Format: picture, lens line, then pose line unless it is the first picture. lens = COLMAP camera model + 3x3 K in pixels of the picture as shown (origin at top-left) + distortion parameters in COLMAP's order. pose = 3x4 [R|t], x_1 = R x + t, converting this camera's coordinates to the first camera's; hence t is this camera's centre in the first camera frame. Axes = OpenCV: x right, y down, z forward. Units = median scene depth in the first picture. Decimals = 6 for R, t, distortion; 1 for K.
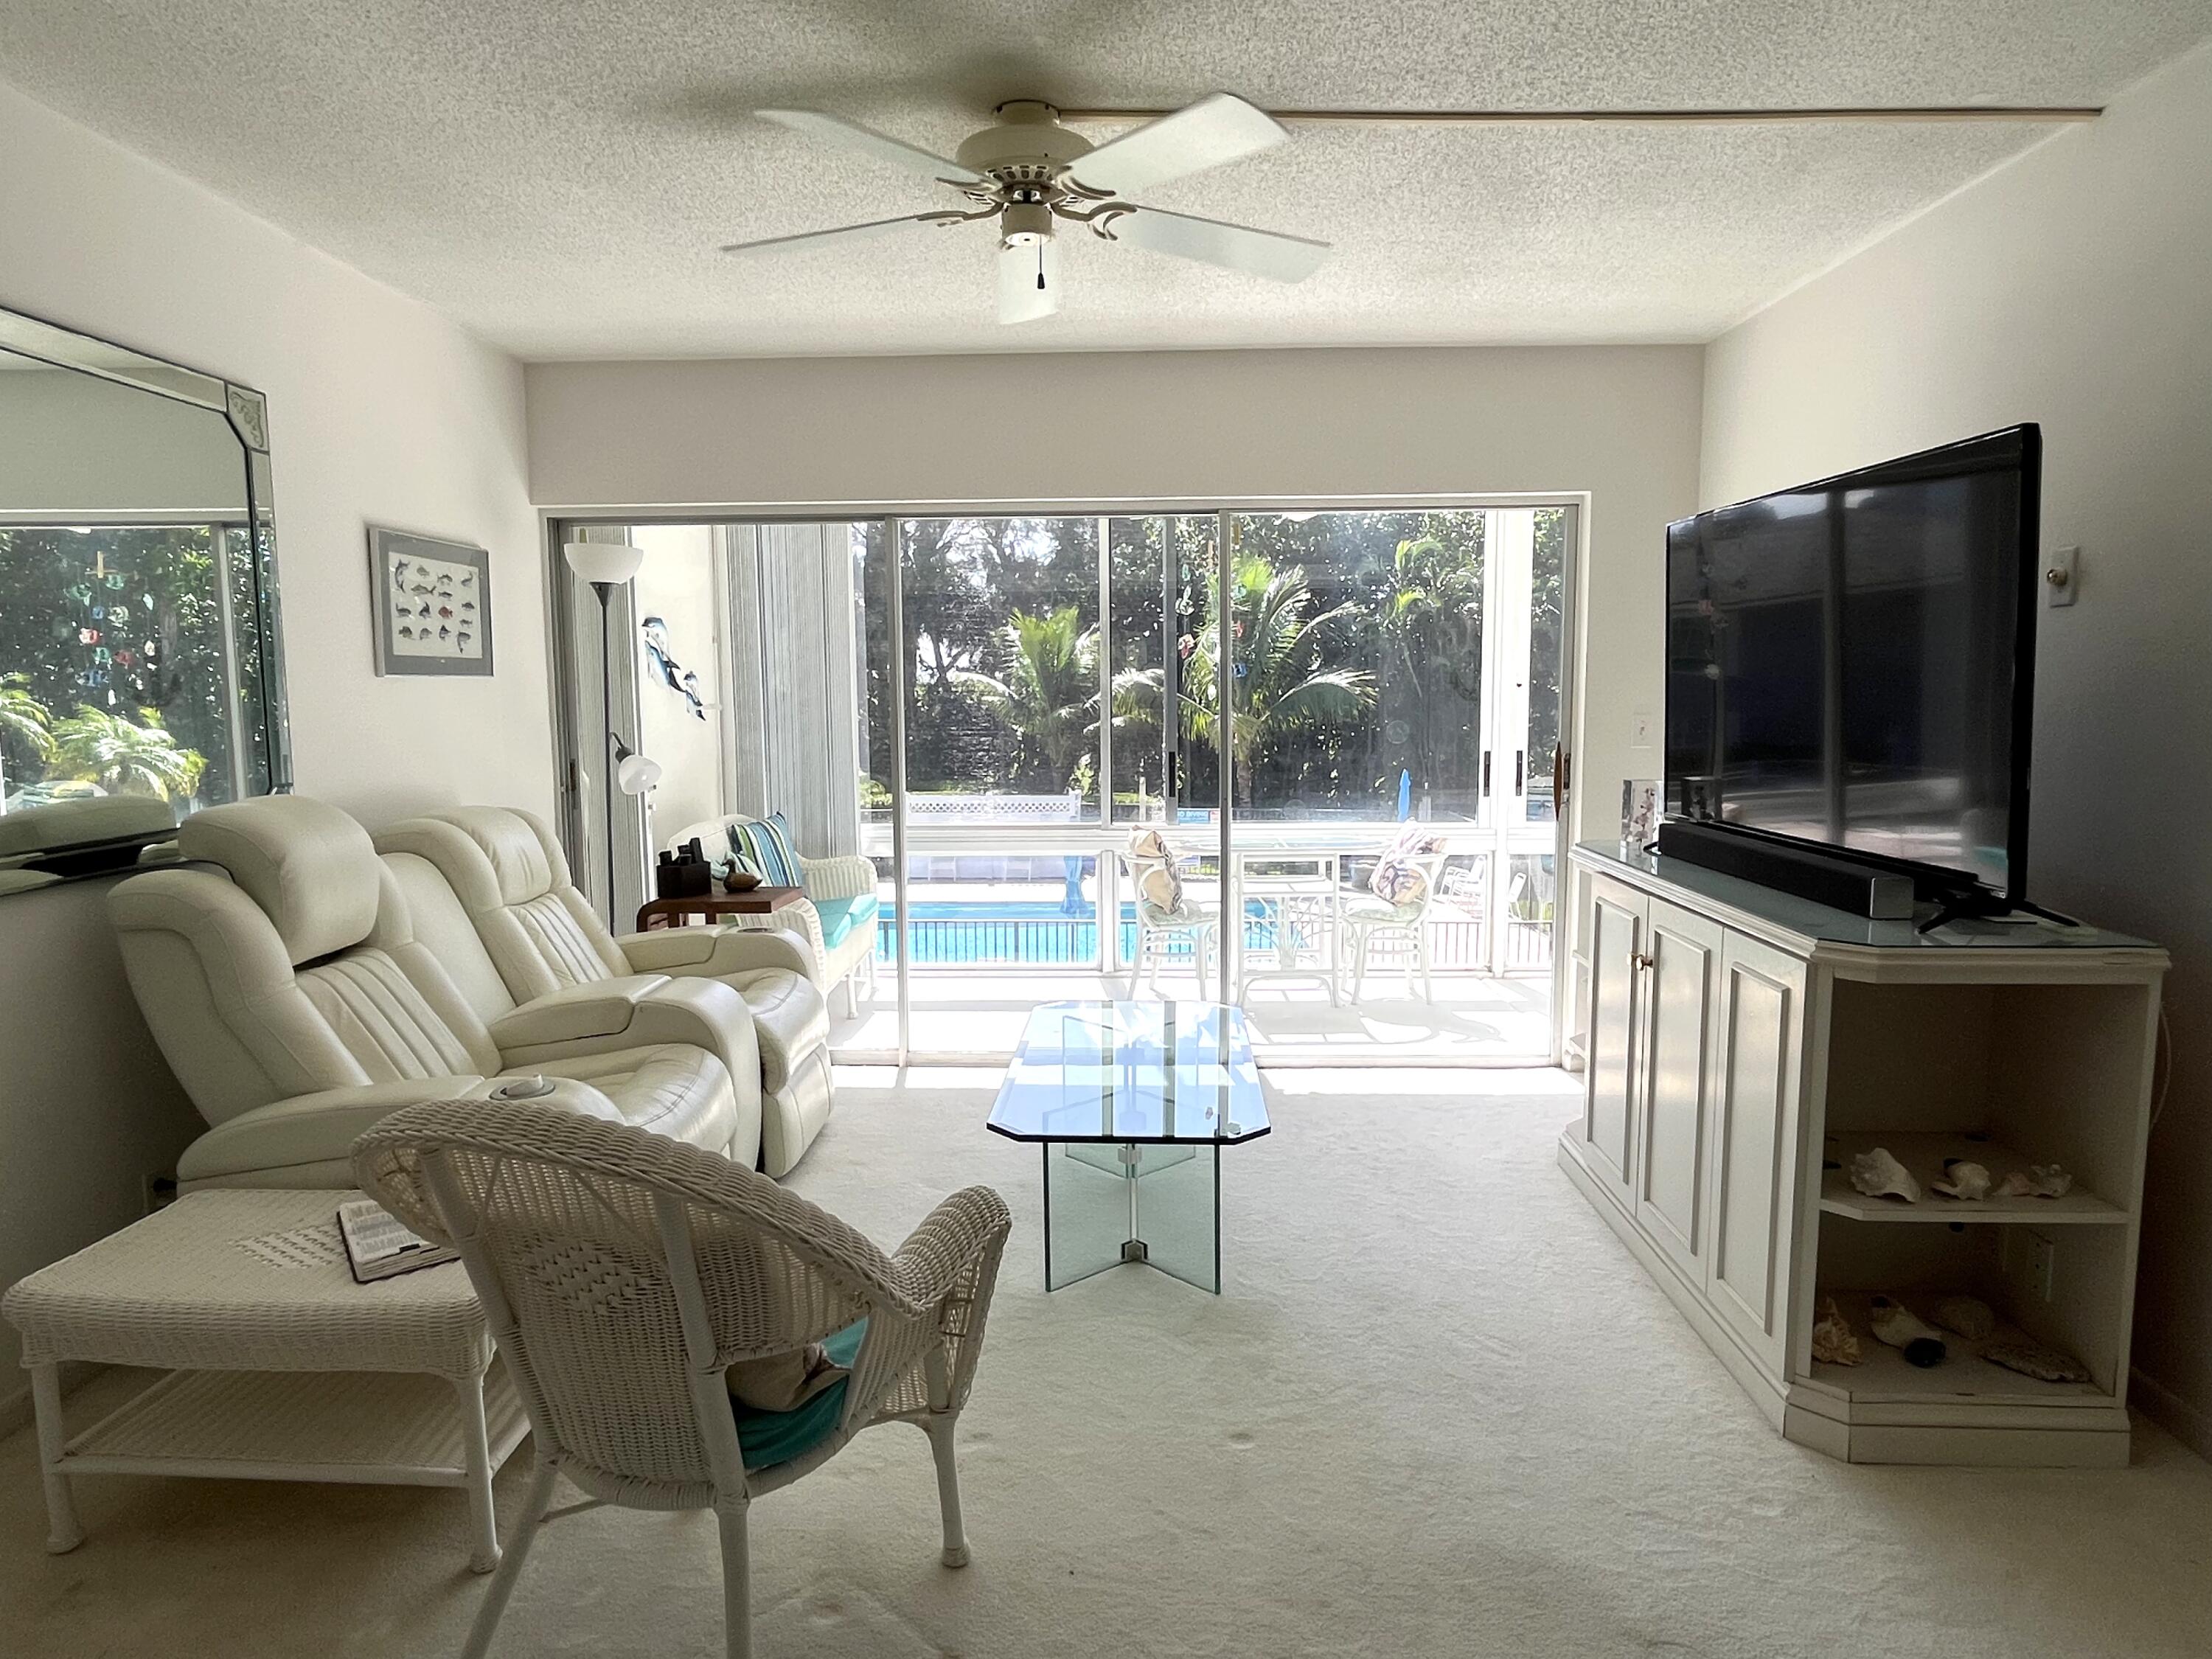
lens RADIAL K [[1301.7, 0, 1106.0], [0, 1301.7, 829.5], [0, 0, 1]] dist [-0.012058, 0.000008]
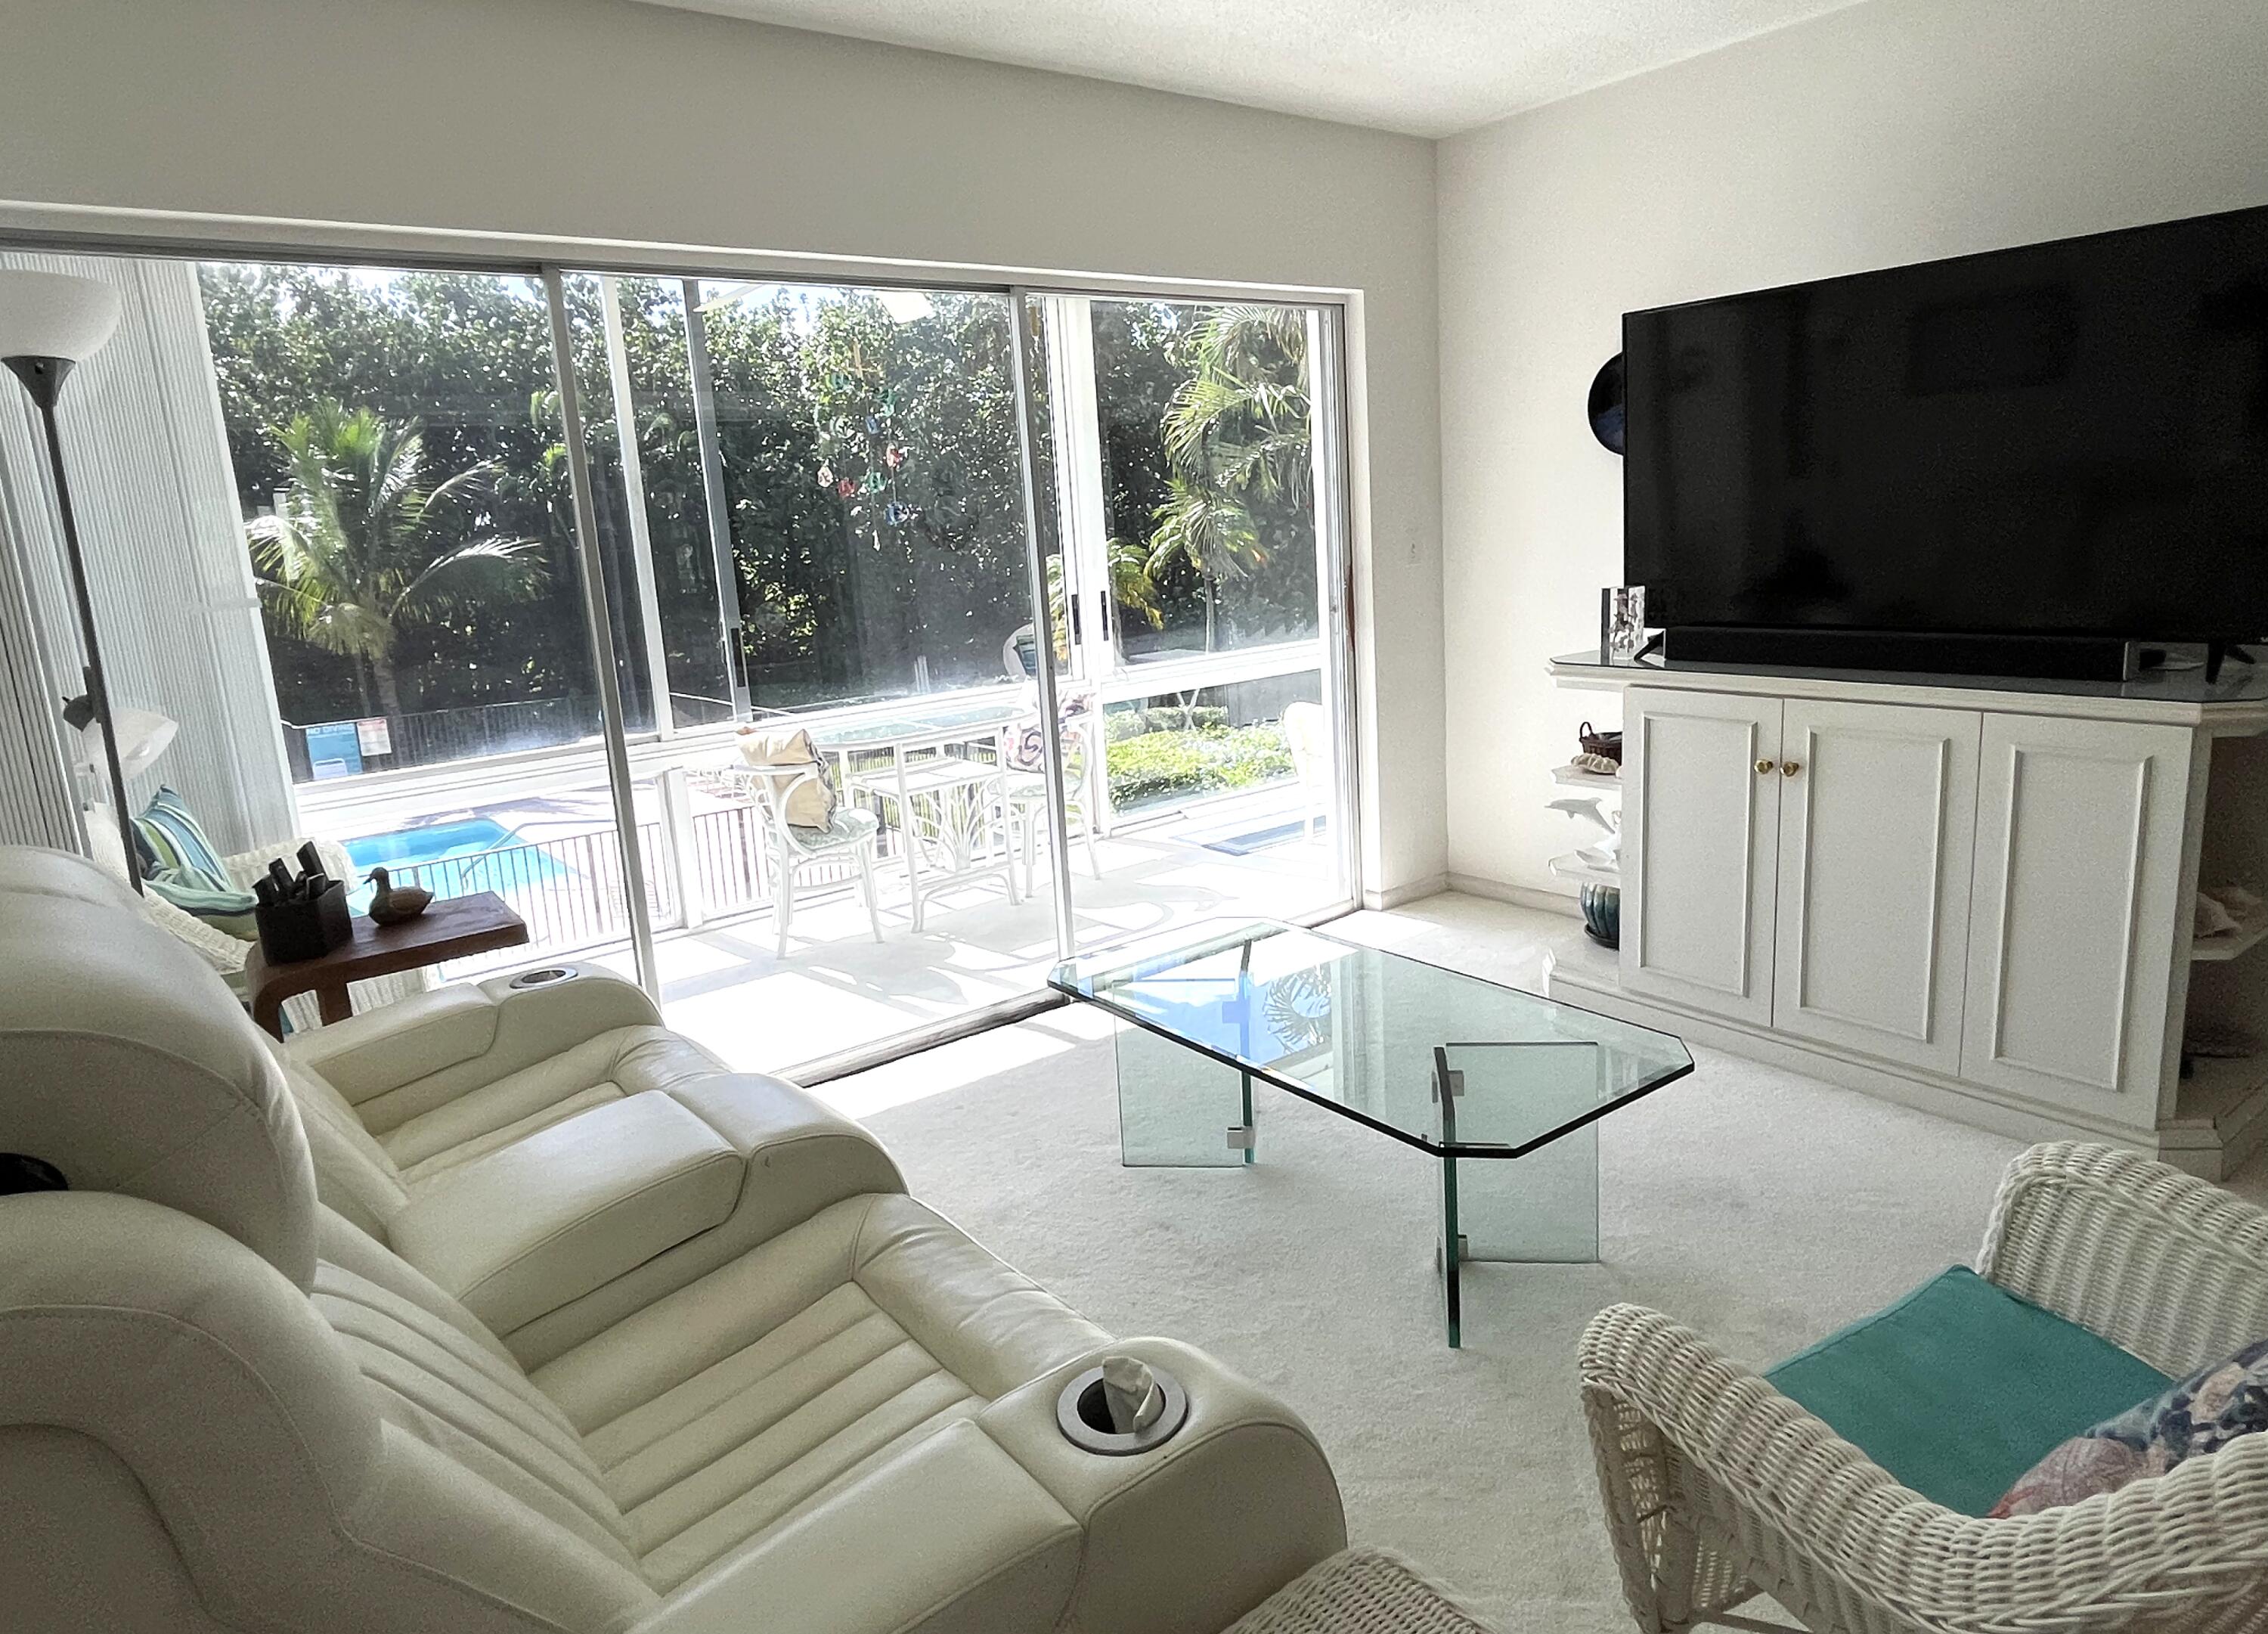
lens RADIAL K [[1332.9, 0, 1131.0], [0, 1332.9, 775.3], [0, 0, 1]] dist [0.002990, 0.000522]
pose [[0.780719, -0.156673, 0.604923, -0.487846], [0.122420, 0.987648, 0.097800, -0.041342], [-0.612774, -0.002300, 0.790255, 0.444184]]
